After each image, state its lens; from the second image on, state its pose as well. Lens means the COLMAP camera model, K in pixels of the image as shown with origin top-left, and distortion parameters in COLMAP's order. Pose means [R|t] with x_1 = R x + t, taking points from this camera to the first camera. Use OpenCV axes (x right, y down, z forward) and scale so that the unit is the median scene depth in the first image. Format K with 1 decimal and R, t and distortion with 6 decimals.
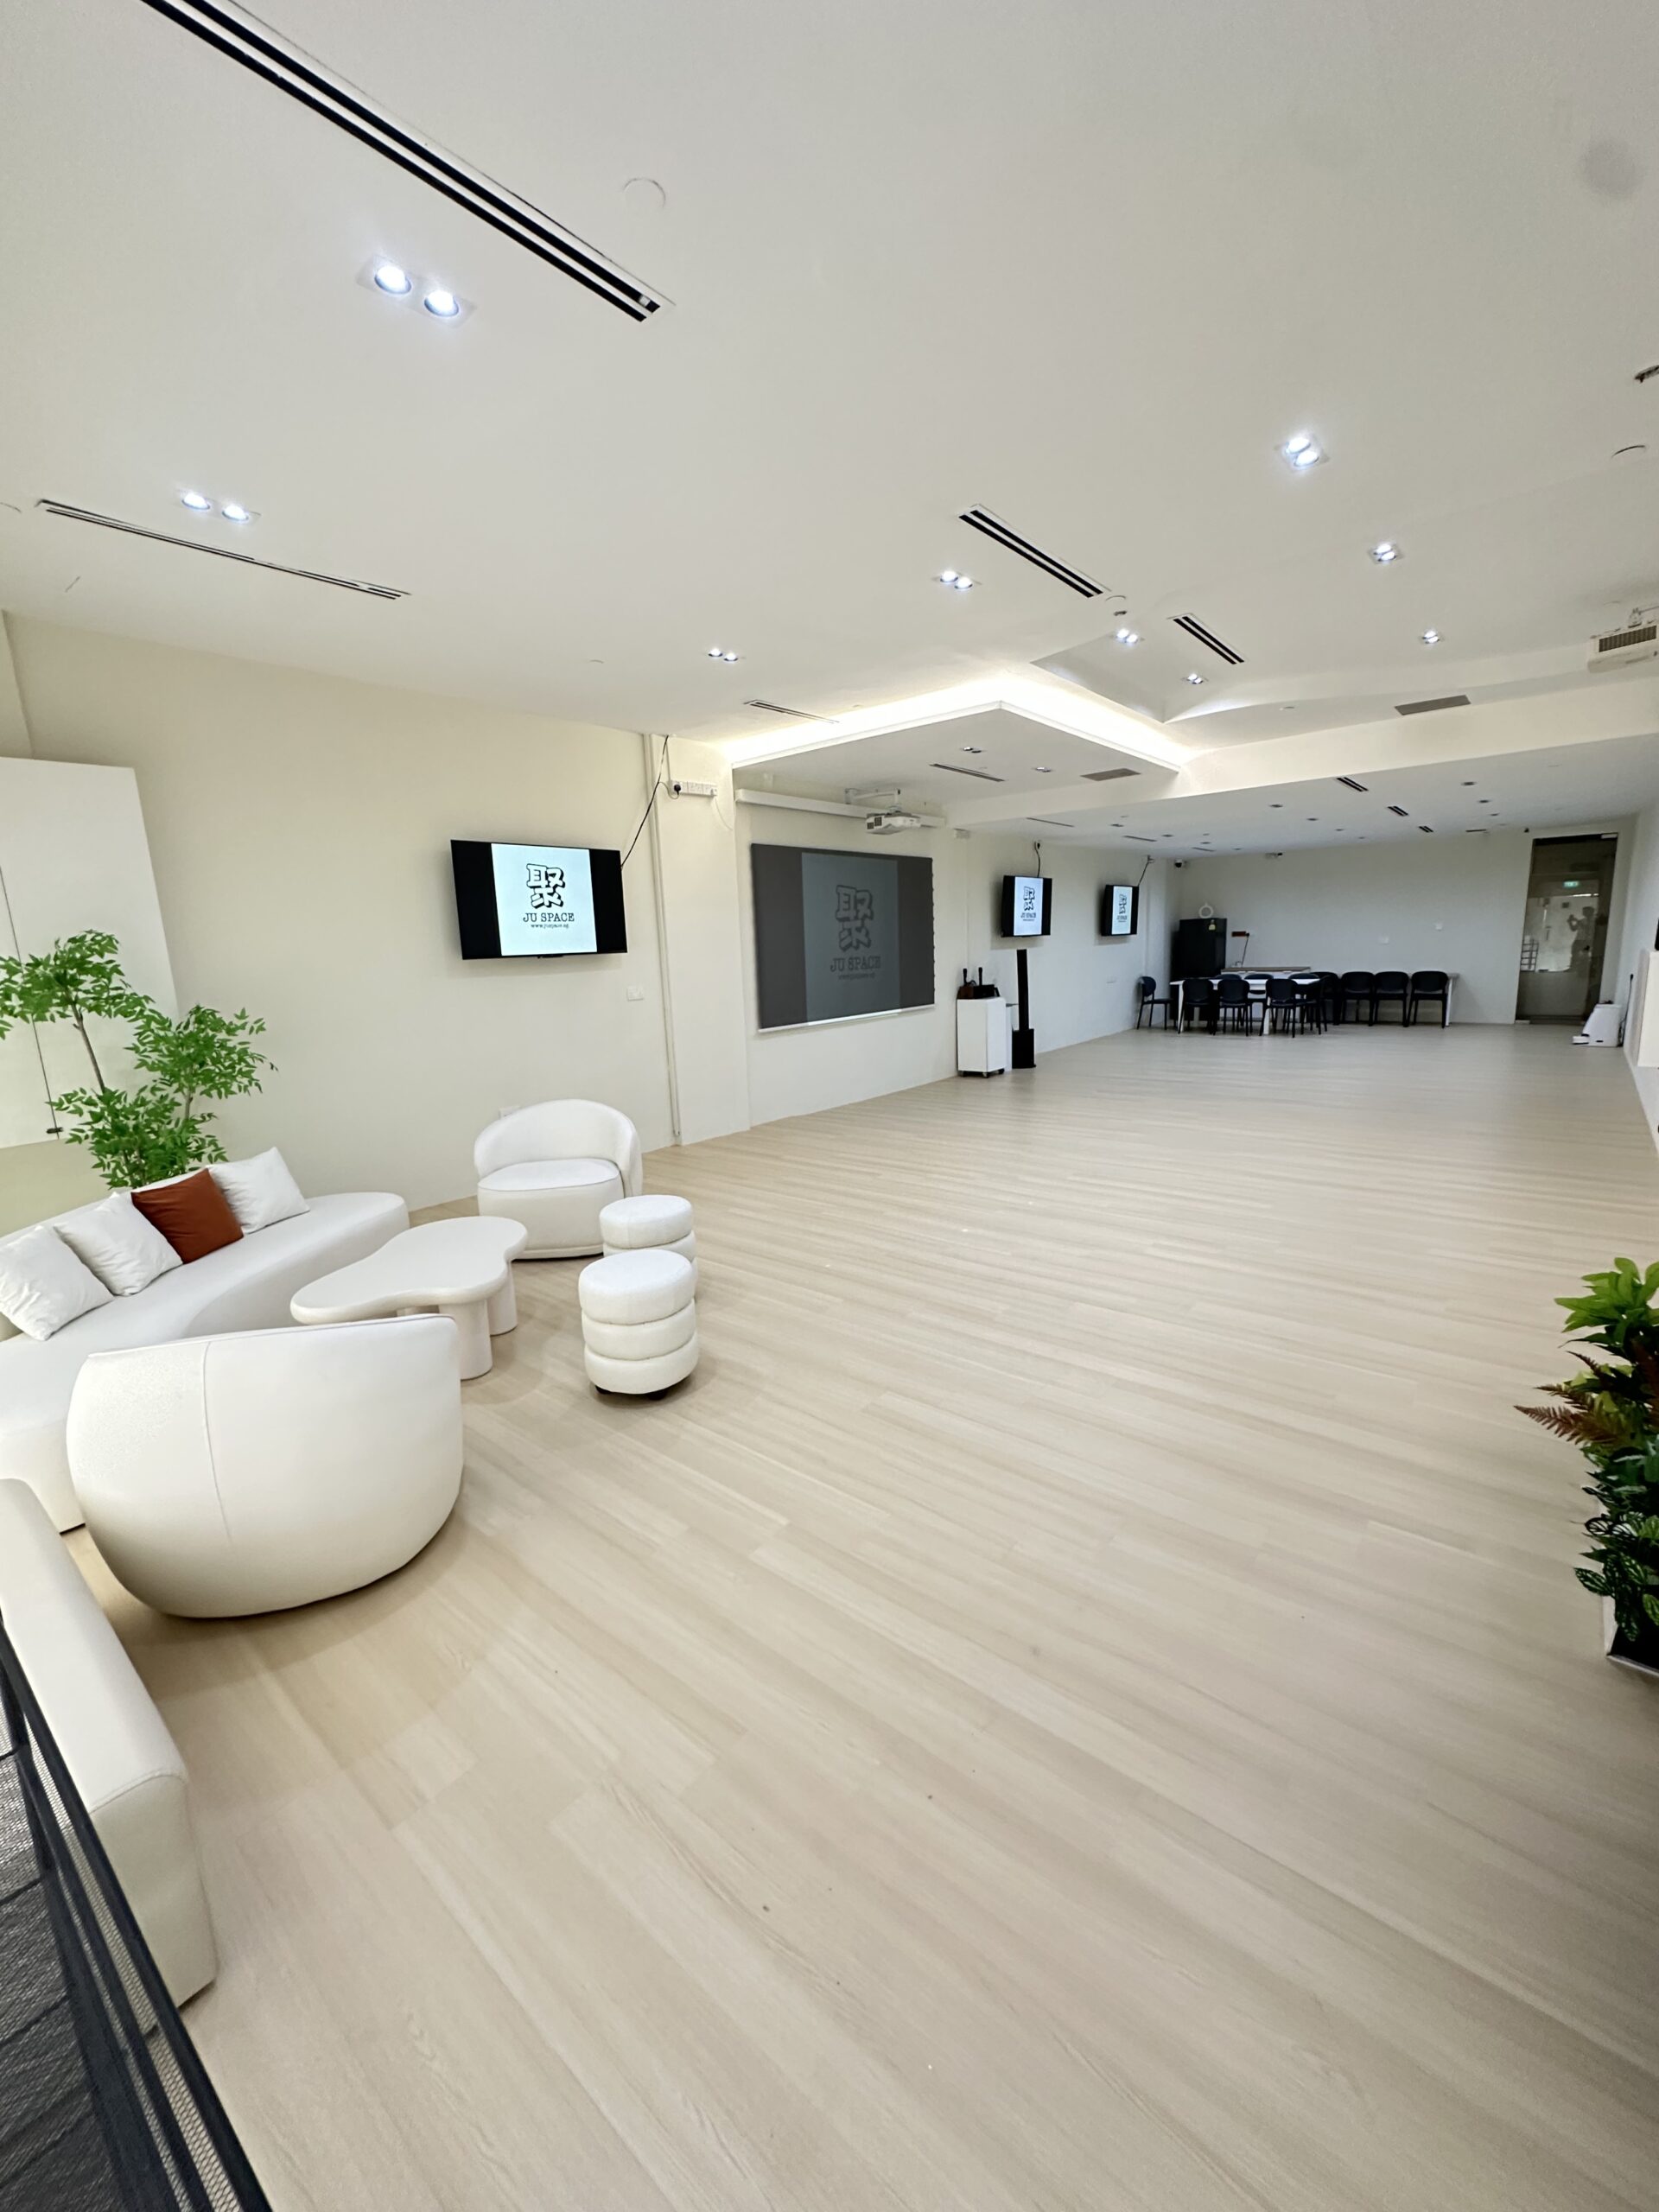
lens RADIAL K [[877.2, 0, 828.7], [0, 877.2, 1100.5], [0, 0, 1]] dist [-0.004871, 0.000544]
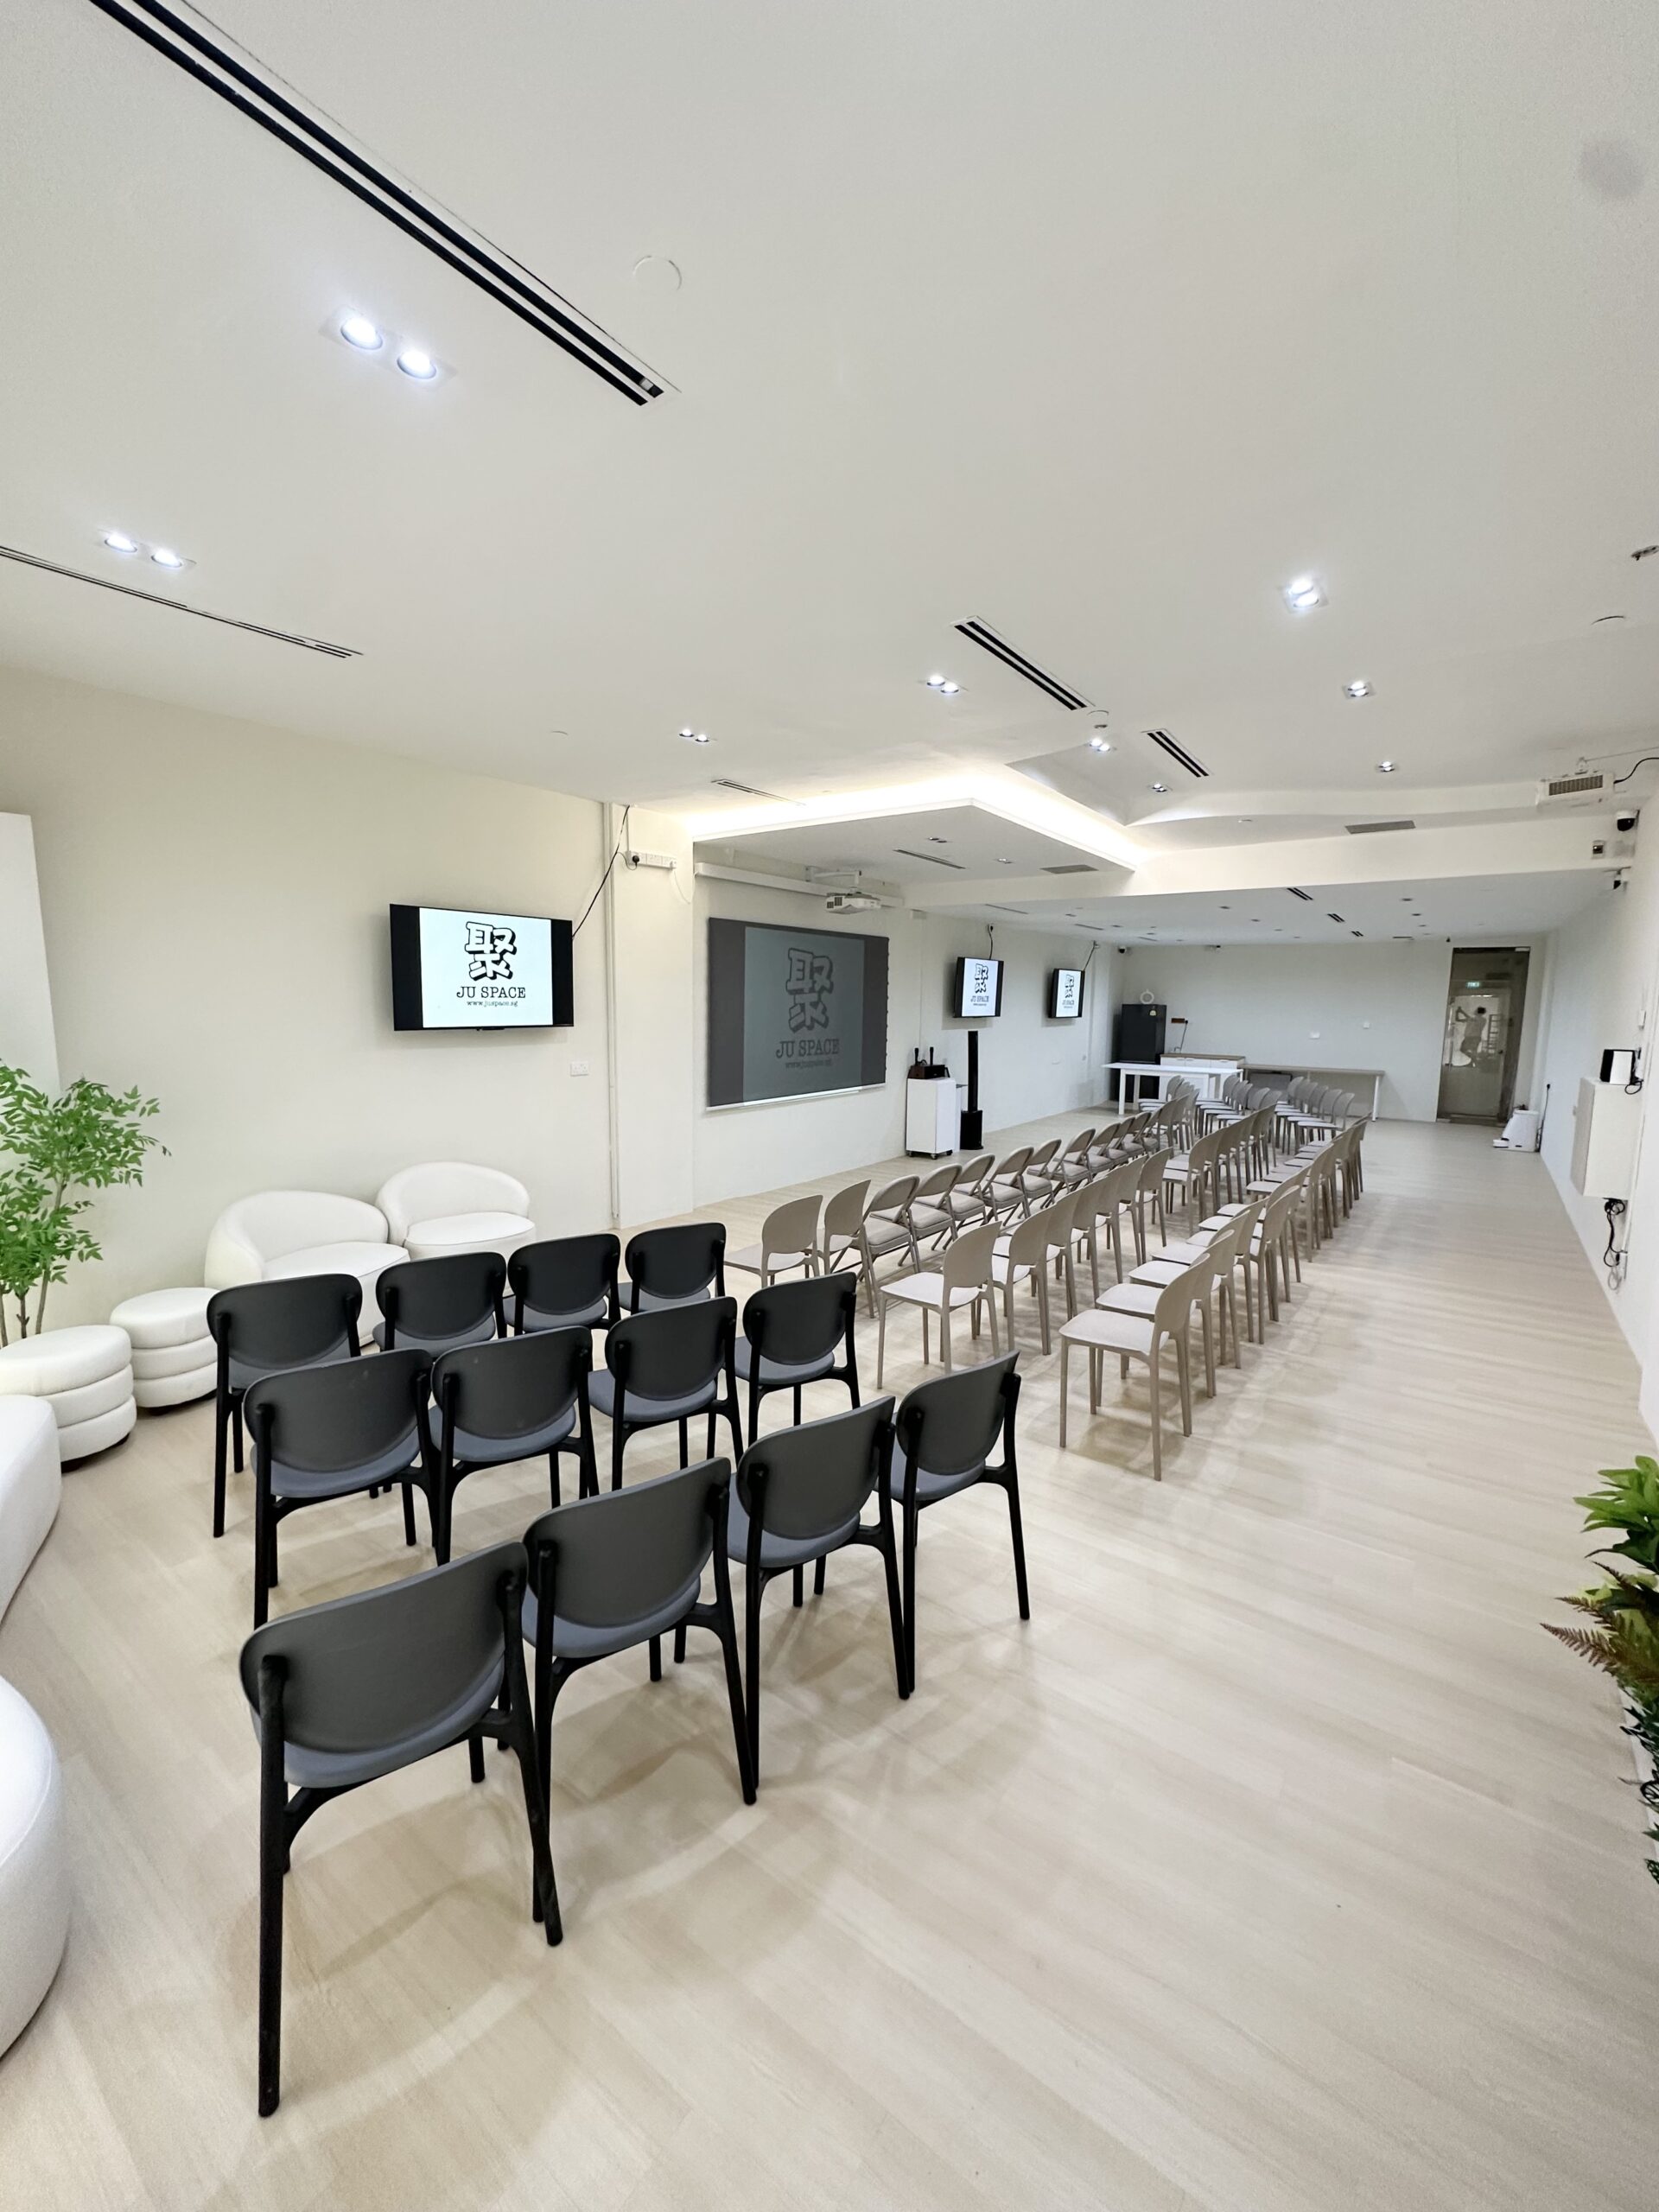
lens RADIAL K [[877.2, 0, 829.4], [0, 877.2, 1103.5], [0, 0, 1]] dist [-0.004871, 0.000544]
pose [[0.996477, 0.043334, 0.071801, -0.017198], [-0.039068, 0.997446, -0.059785, -0.038314], [-0.074208, 0.056770, 0.995626, 0.038306]]
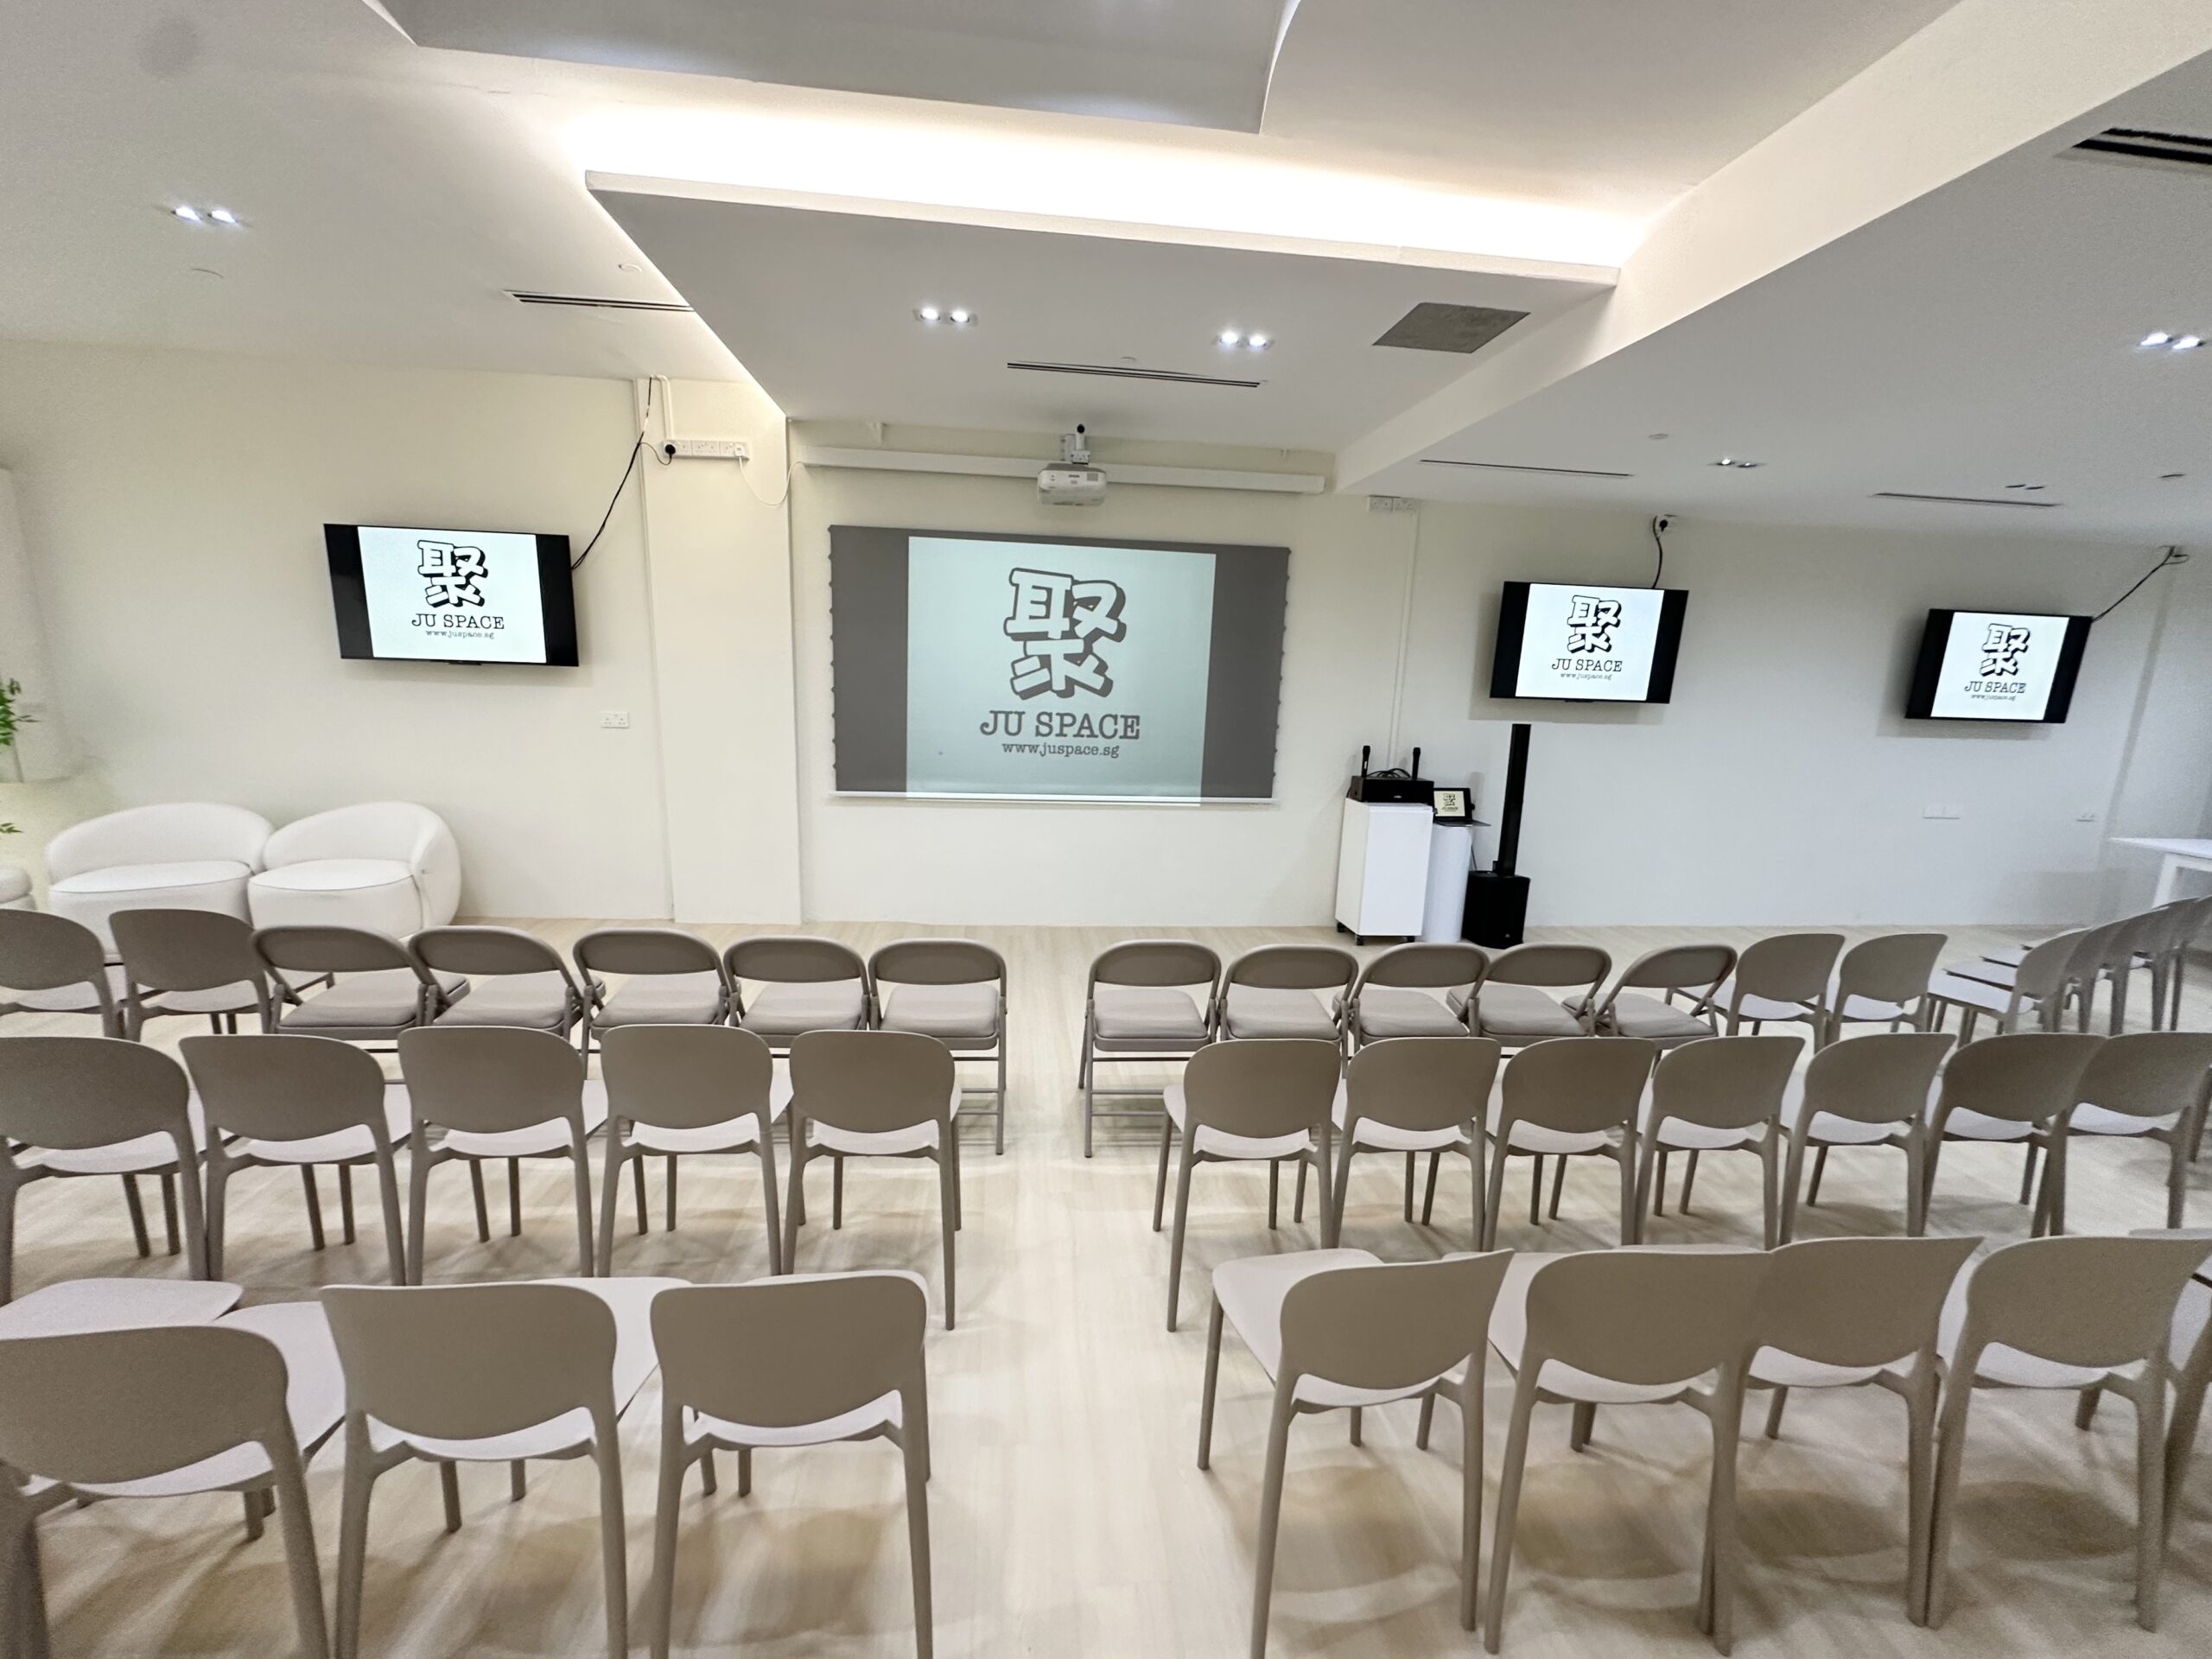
lens RADIAL K [[877.2, 0, 1105.4], [0, 877.2, 826.3], [0, 0, 1]] dist [-0.004871, 0.000544]
pose [[0.719715, 0.187638, -0.668433, 0.639963], [-0.185344, 0.979771, 0.075472, -0.169067], [0.669073, 0.069572, 0.739933, 0.720793]]
